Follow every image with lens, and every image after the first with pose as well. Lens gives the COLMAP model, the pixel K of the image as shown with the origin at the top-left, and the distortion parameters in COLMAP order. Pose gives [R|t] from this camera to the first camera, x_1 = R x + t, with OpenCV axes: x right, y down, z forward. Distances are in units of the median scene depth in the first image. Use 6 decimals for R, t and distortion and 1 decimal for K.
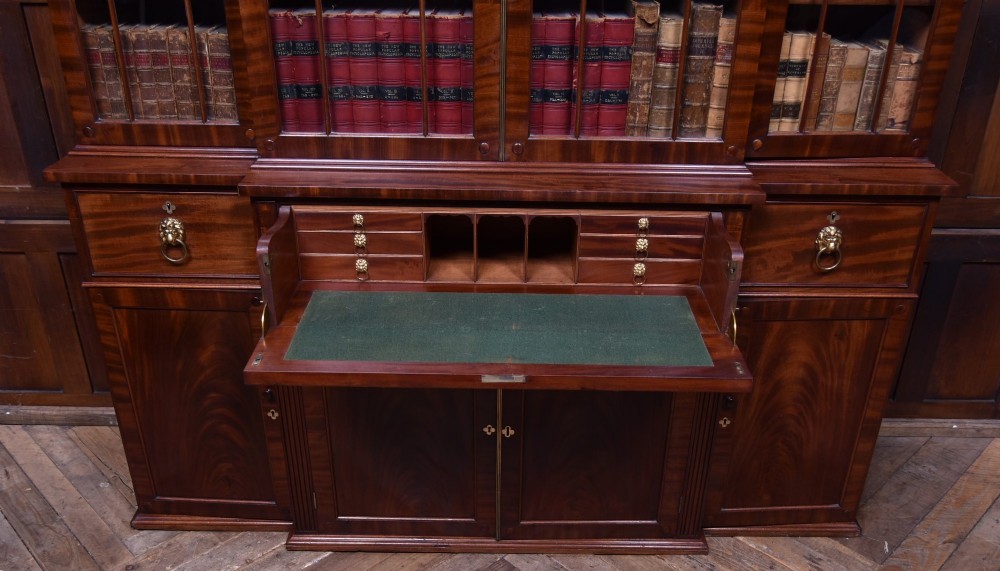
lens RADIAL K [[861.8, 0, 506.3], [0, 861.8, 341.3], [0, 0, 1]] dist [-0.017503, 0.003609]
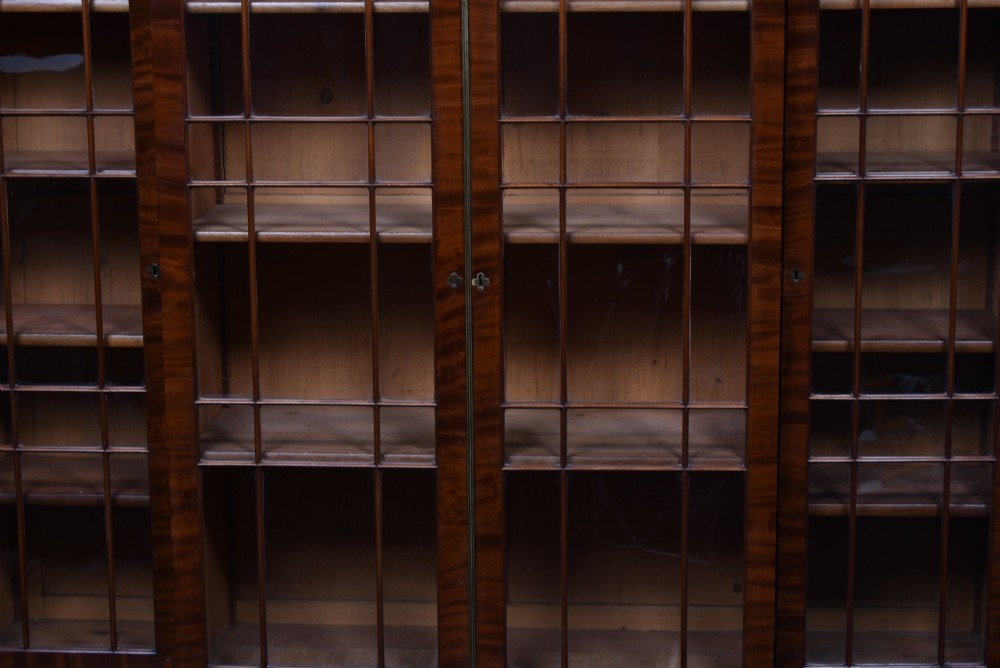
lens RADIAL K [[2253.4, 0, 500.0], [0, 2253.4, 334.0], [0, 0, 1]] dist [0.052345, -0.220695]
pose [[0.997157, -0.007833, -0.074946, 0.177058], [-0.014402, 0.956437, -0.291584, 0.077713], [0.073965, 0.291834, 0.953605, -1.099437]]
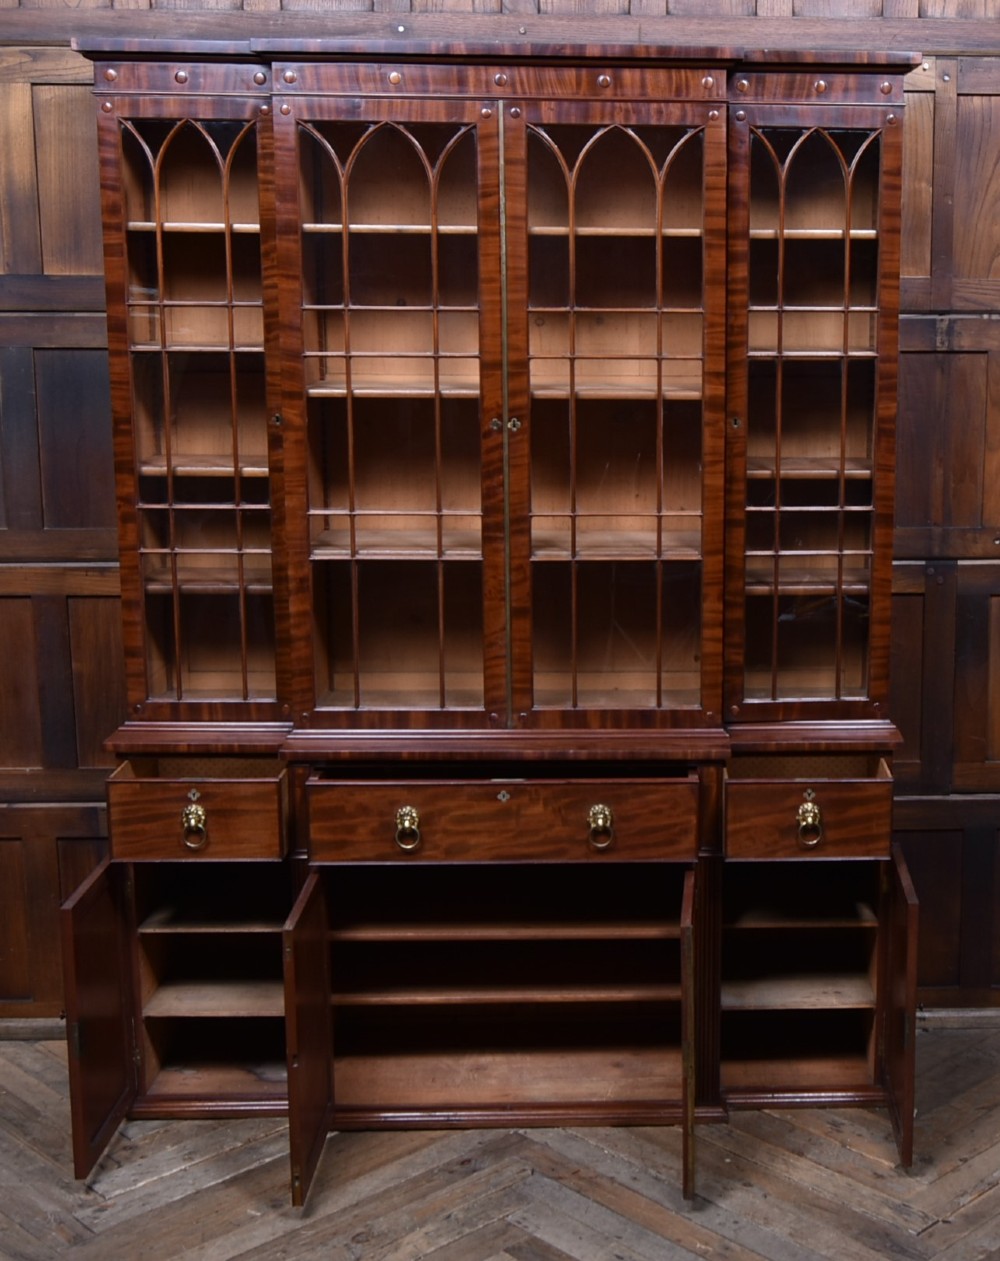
lens RADIAL K [[1816.5, 0, 757.9], [0, 1816.5, 590.1], [0, 0, 1]] dist [-0.019716, 0.029513]
pose [[0.998220, -0.013218, 0.058164, 0.180451], [0.030917, 0.948581, -0.315020, 0.373830], [-0.051009, 0.316258, 0.947301, -1.316628]]
